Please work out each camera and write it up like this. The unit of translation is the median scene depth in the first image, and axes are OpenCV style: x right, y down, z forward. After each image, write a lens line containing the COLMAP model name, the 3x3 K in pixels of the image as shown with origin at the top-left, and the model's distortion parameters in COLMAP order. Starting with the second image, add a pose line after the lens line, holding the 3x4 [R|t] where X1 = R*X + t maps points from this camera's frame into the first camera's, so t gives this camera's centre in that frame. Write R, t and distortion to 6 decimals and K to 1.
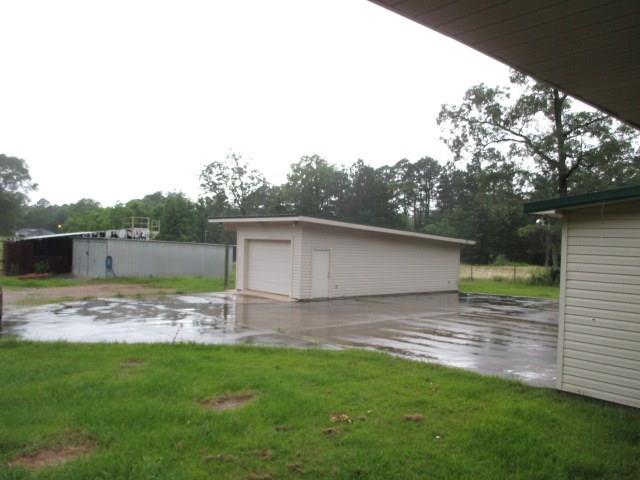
lens RADIAL K [[532.8, 0, 322.9], [0, 532.8, 237.7], [0, 0, 1]] dist [-0.070386, 0.089999]
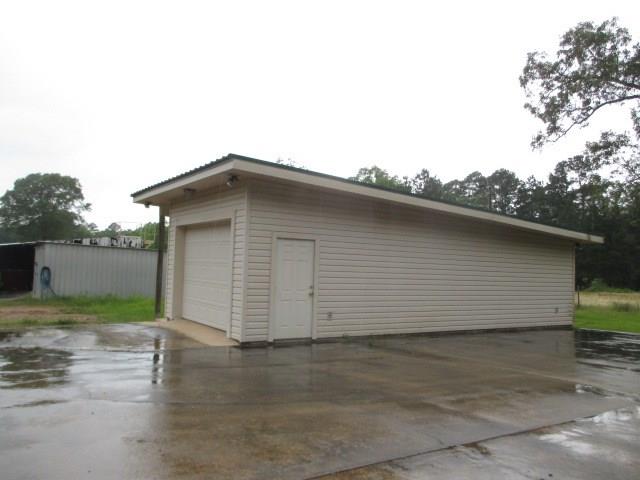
lens RADIAL K [[532.8, 0, 322.9], [0, 532.8, 237.7], [0, 0, 1]] dist [-0.070386, 0.089999]
pose [[0.991308, -0.002662, -0.131534, 0.016275], [-0.003912, 0.998757, -0.049696, 0.008696], [0.131503, 0.049778, 0.990065, 0.100005]]
